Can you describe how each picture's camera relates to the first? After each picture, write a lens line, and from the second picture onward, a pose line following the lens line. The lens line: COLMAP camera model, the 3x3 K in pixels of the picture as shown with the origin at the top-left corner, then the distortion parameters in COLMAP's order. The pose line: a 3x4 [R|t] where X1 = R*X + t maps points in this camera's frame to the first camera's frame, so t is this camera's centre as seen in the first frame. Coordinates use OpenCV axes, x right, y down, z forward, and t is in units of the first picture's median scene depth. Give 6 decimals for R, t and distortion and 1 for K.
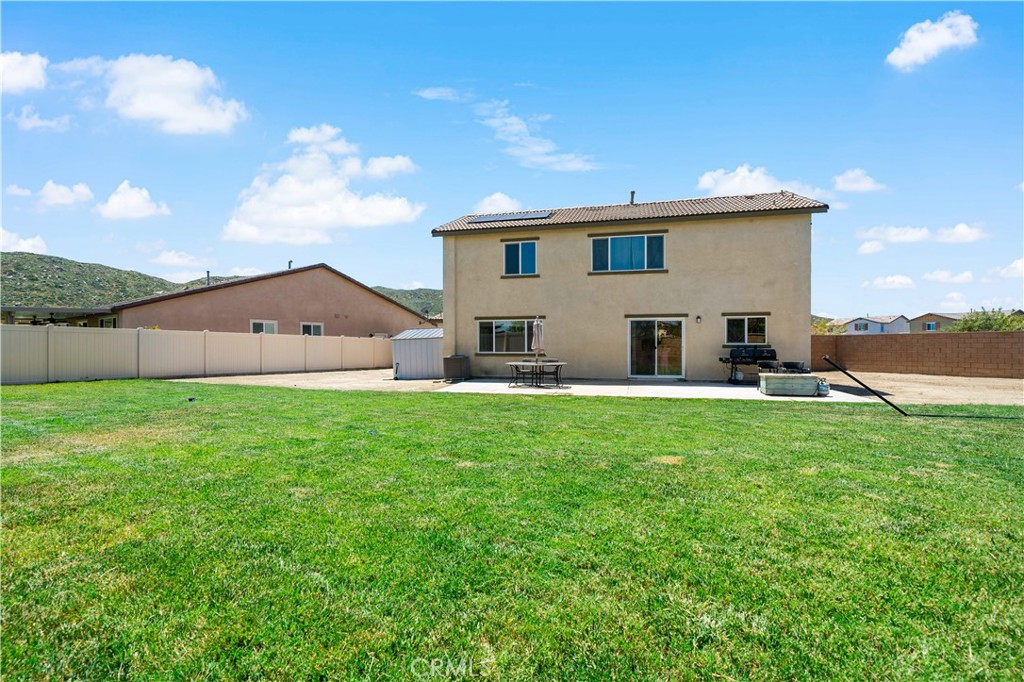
lens RADIAL K [[475.0, 0, 514.8], [0, 475.0, 343.3], [0, 0, 1]] dist [-0.002088, -0.000322]
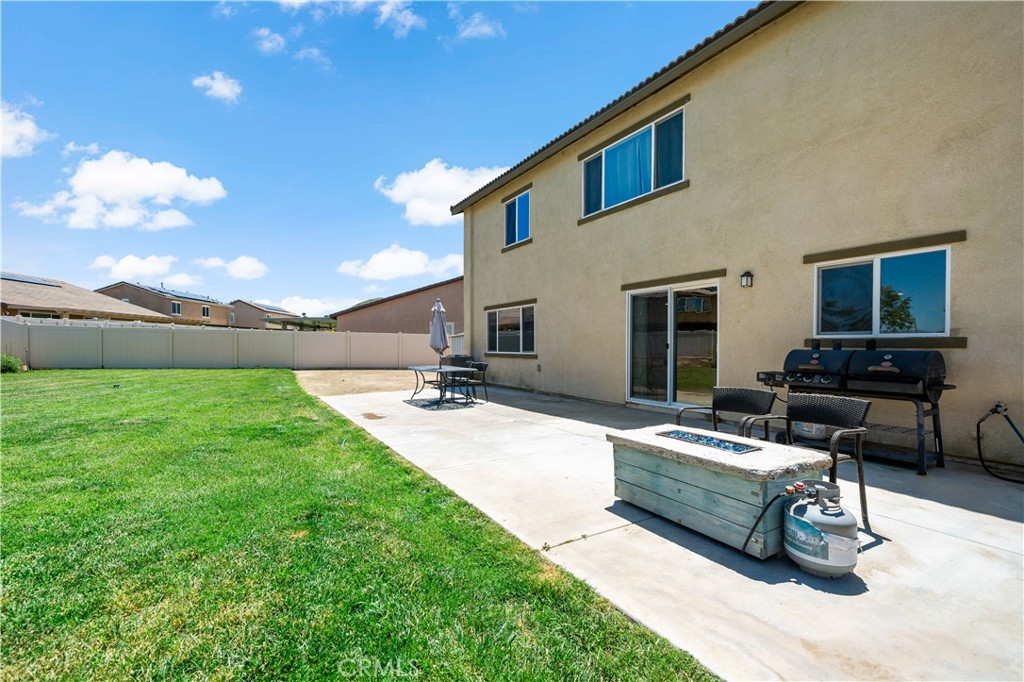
lens RADIAL K [[436.2, 0, 510.9], [0, 436.2, 347.2], [0, 0, 1]] dist [-0.001208, -0.000229]
pose [[0.722924, 0.004971, -0.690910, 0.475859], [-0.001867, 0.999985, 0.005241, 0.007972], [0.690926, -0.002499, 0.722922, 0.546201]]
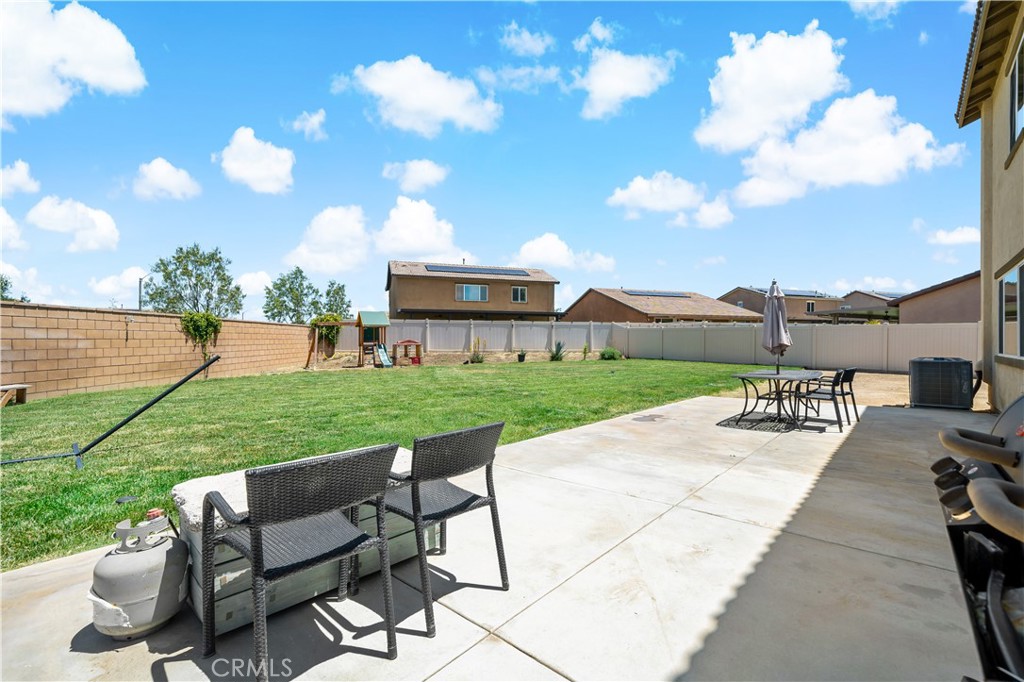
lens RADIAL K [[436.2, 0, 519.6], [0, 436.2, 340.7], [0, 0, 1]] dist [-0.001208, -0.000229]
pose [[-0.414820, -0.000630, -0.909903, 0.476984], [0.002745, 0.999994, -0.001944, 0.008422], [0.909899, -0.003304, -0.414816, 0.830493]]
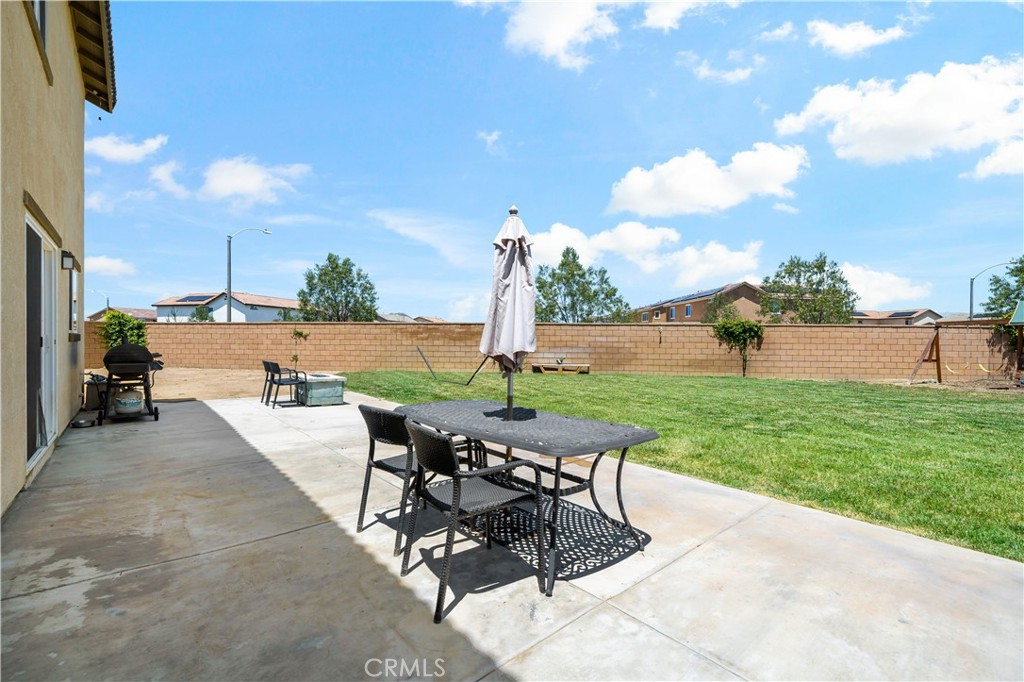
lens RADIAL K [[436.2, 0, 517.1], [0, 436.2, 342.0], [0, 0, 1]] dist [-0.001208, -0.000229]
pose [[-0.848808, -0.008589, 0.528631, -0.072829], [-0.013177, 0.999901, -0.004912, 0.011406], [-0.528536, -0.011135, -0.848838, 1.012387]]
